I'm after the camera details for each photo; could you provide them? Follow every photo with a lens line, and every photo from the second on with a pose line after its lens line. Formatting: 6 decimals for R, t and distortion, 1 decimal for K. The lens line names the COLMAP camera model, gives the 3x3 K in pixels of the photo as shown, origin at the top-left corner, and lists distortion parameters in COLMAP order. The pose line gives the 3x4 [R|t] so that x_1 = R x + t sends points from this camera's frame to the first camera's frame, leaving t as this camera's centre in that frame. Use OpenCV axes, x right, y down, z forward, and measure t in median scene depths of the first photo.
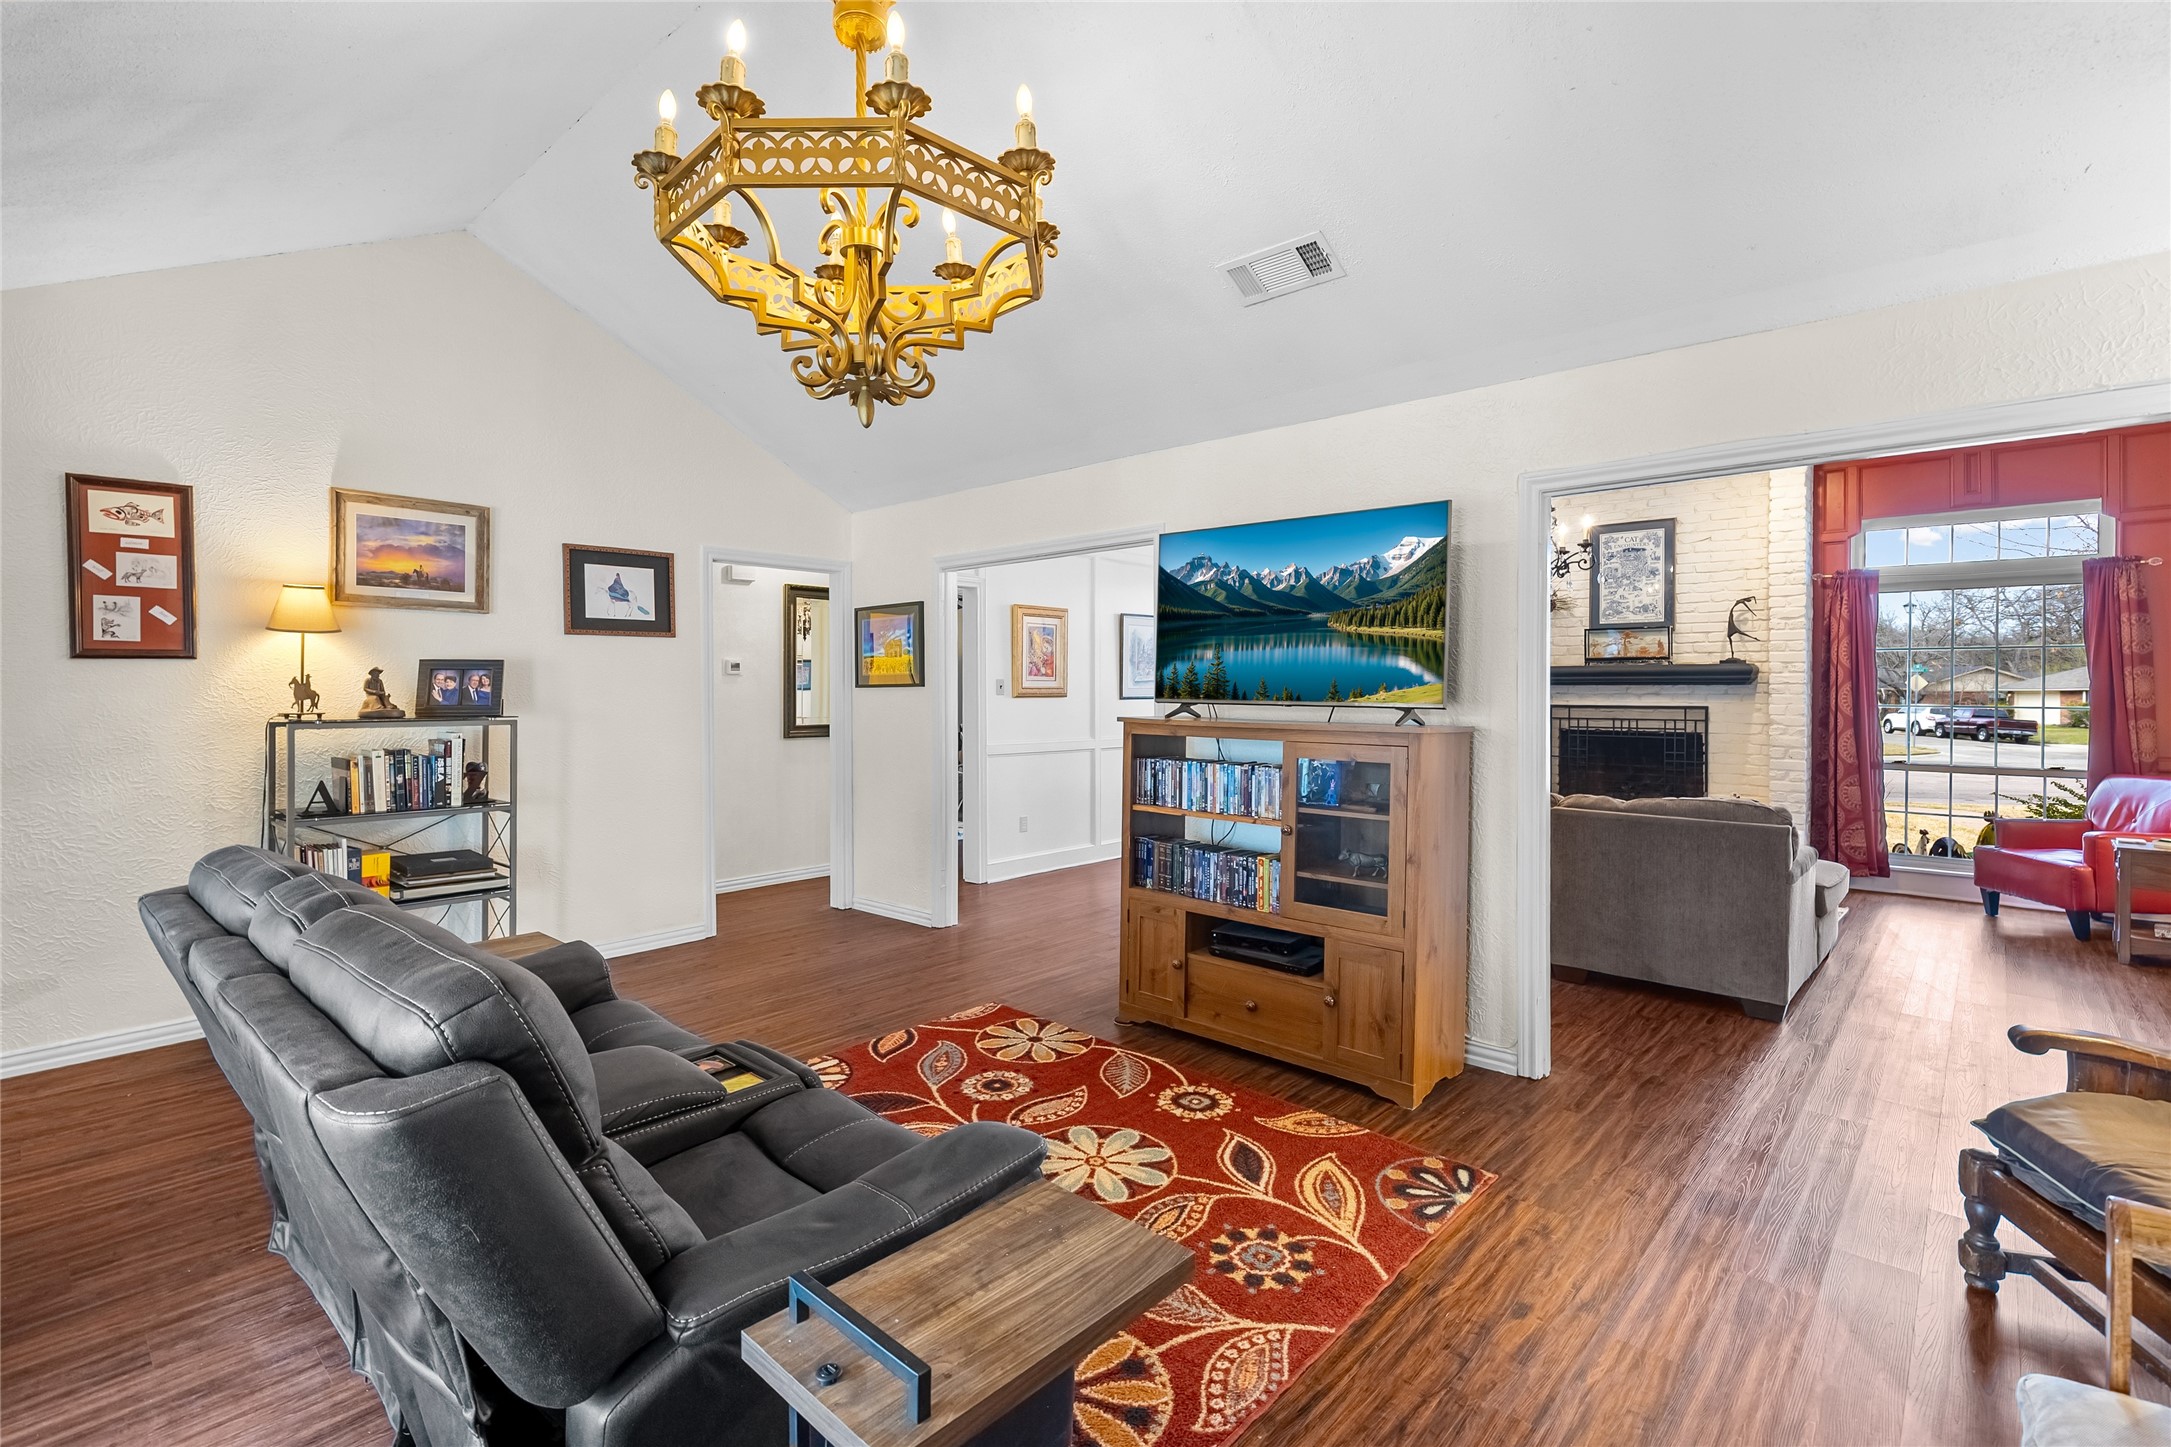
lens RADIAL K [[972.7, 0, 1102.4], [0, 972.7, 695.6], [0, 0, 1]] dist [0.001929, -0.000599]
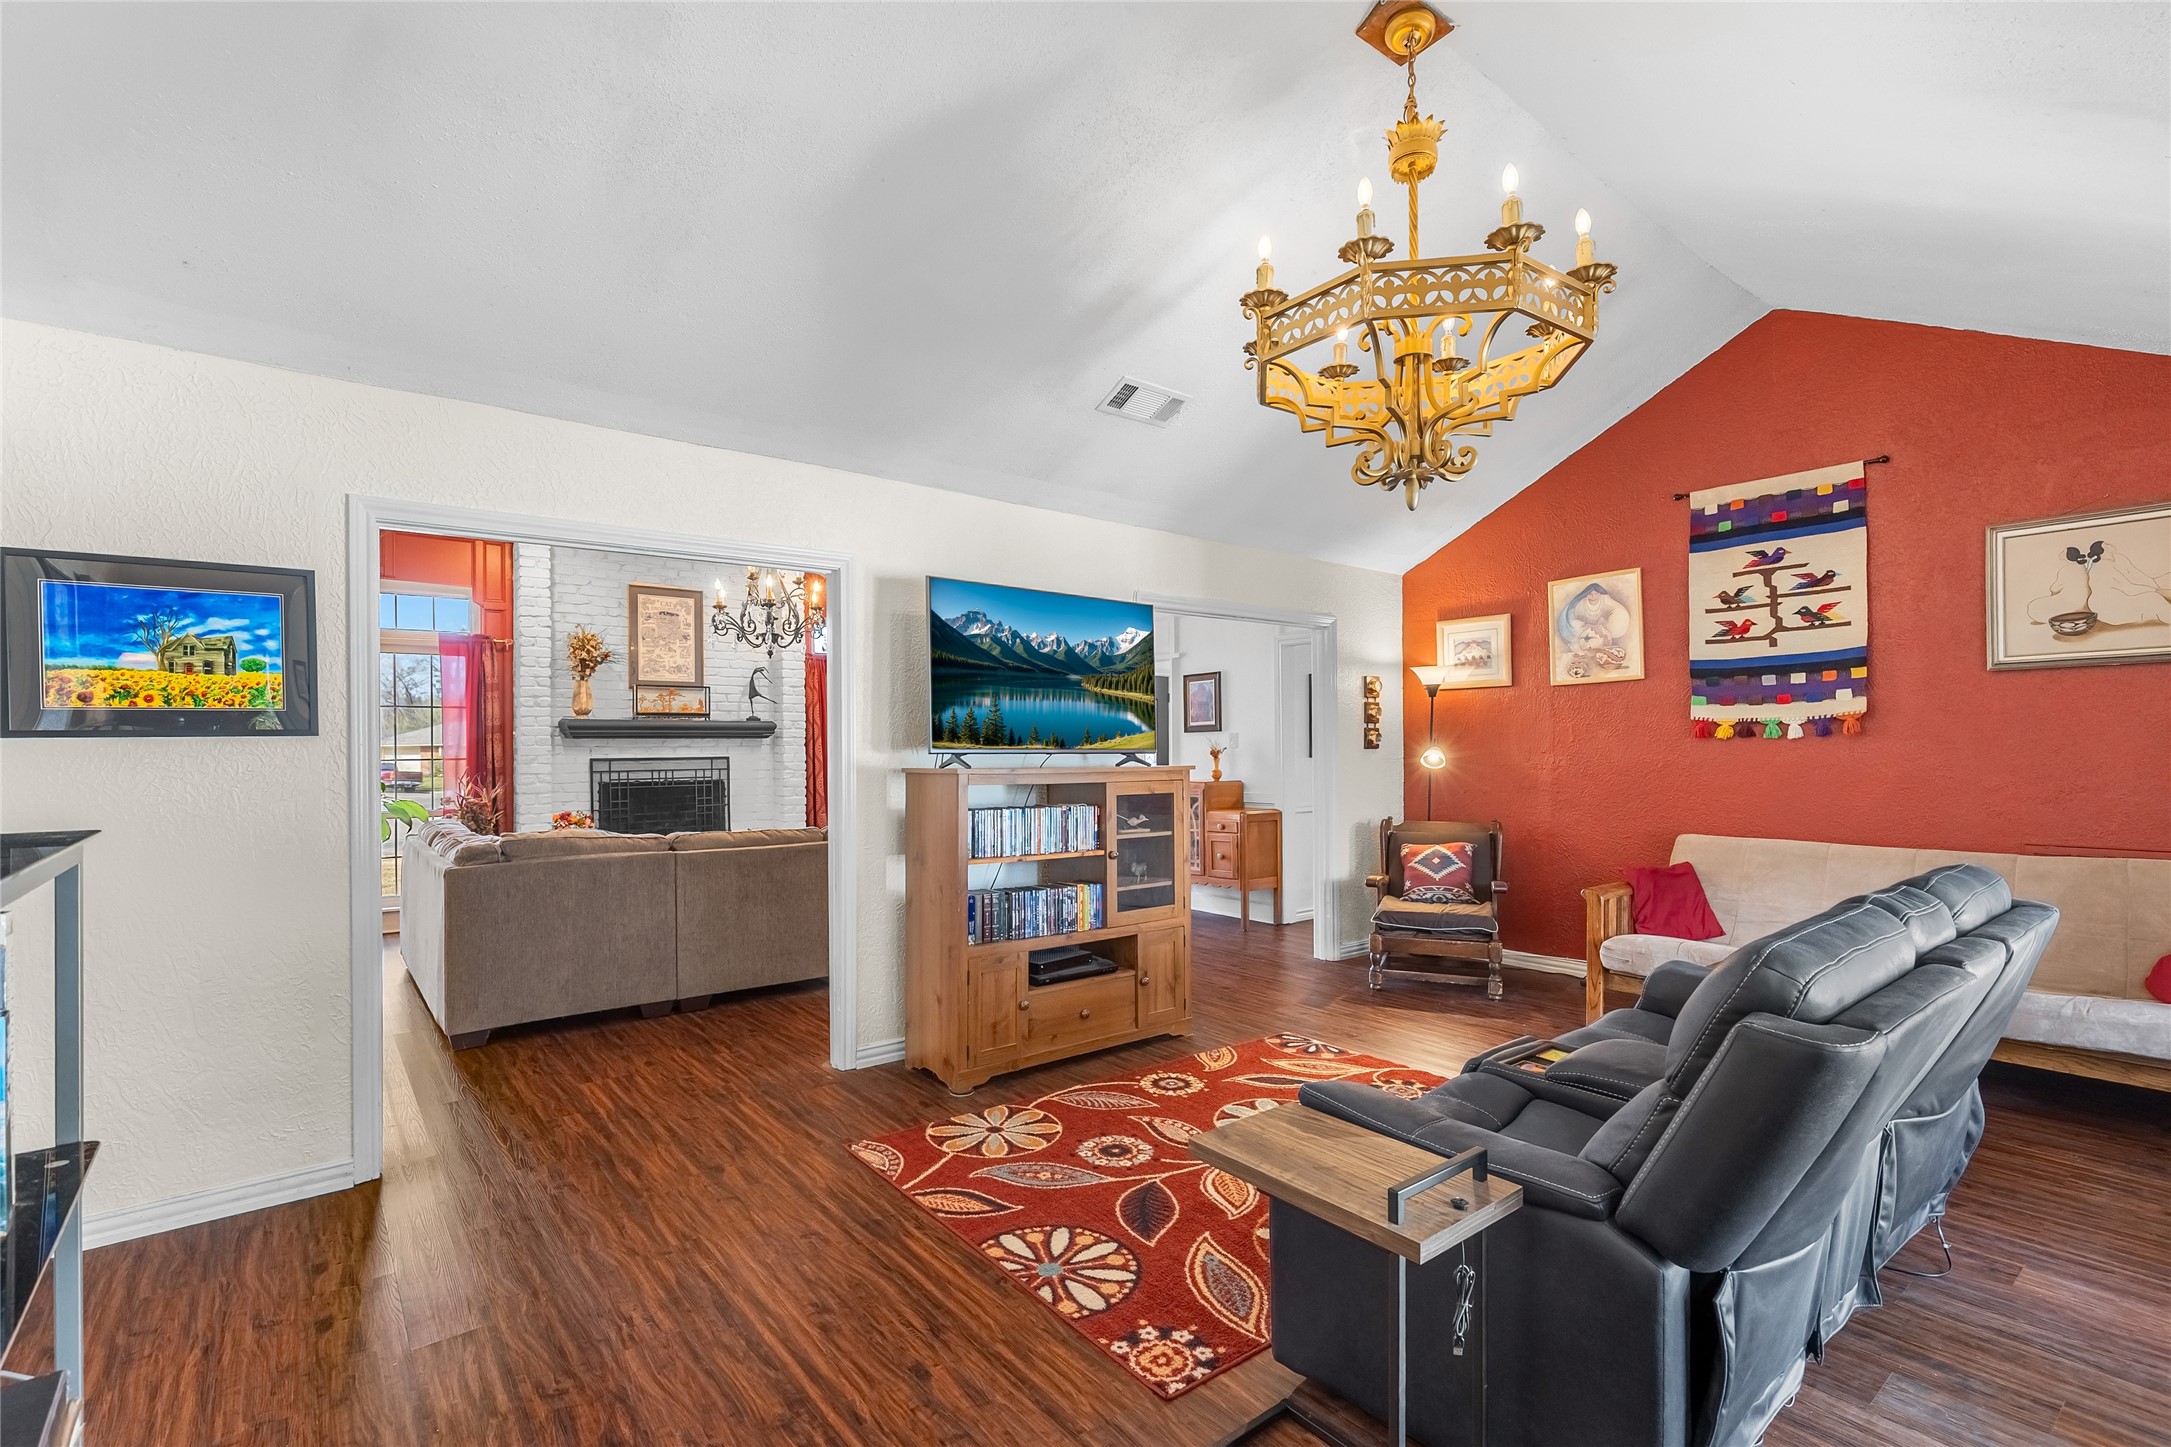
lens RADIAL K [[972.7, 0, 1086.4], [0, 972.7, 734.0], [0, 0, 1]] dist [0.001929, -0.000599]
pose [[0.183493, 0.005989, 0.983003, -0.878995], [0.011955, 0.999894, -0.008323, -0.002601], [-0.982948, 0.013280, 0.183402, 0.701642]]
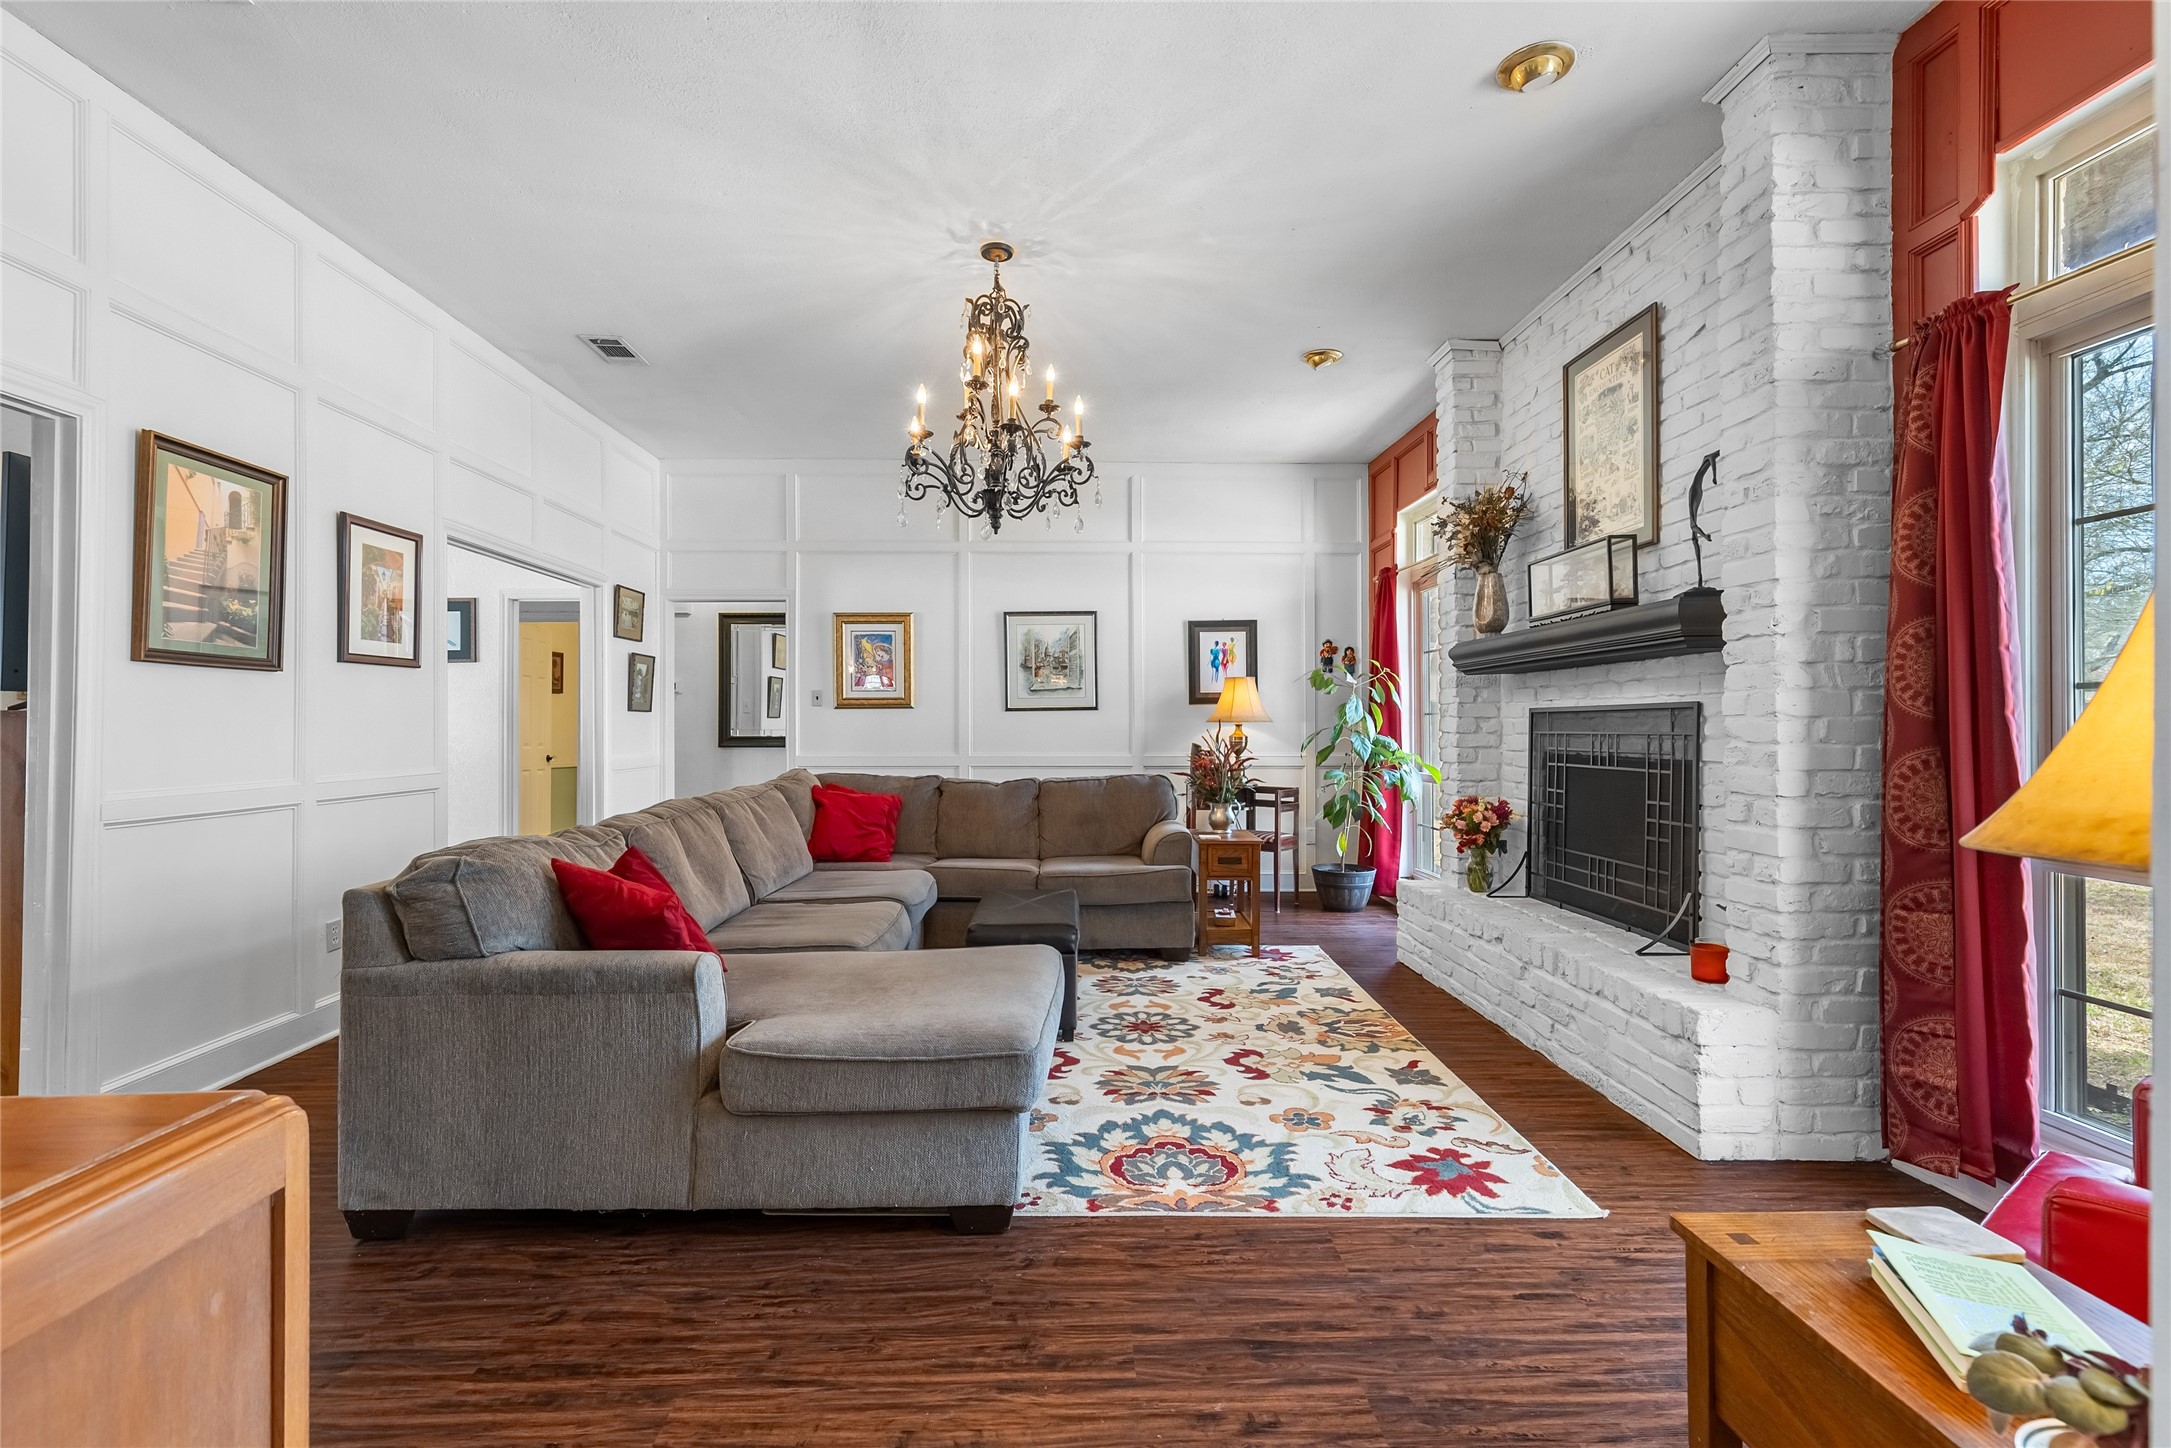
lens RADIAL K [[972.7, 0, 1089.0], [0, 972.7, 722.3], [0, 0, 1]] dist [0.001929, -0.000599]
pose [[0.687059, -0.007784, -0.726560, 1.465021], [0.001207, 0.999953, -0.009572, 0.046957], [0.726601, 0.005700, 0.687036, 0.949889]]
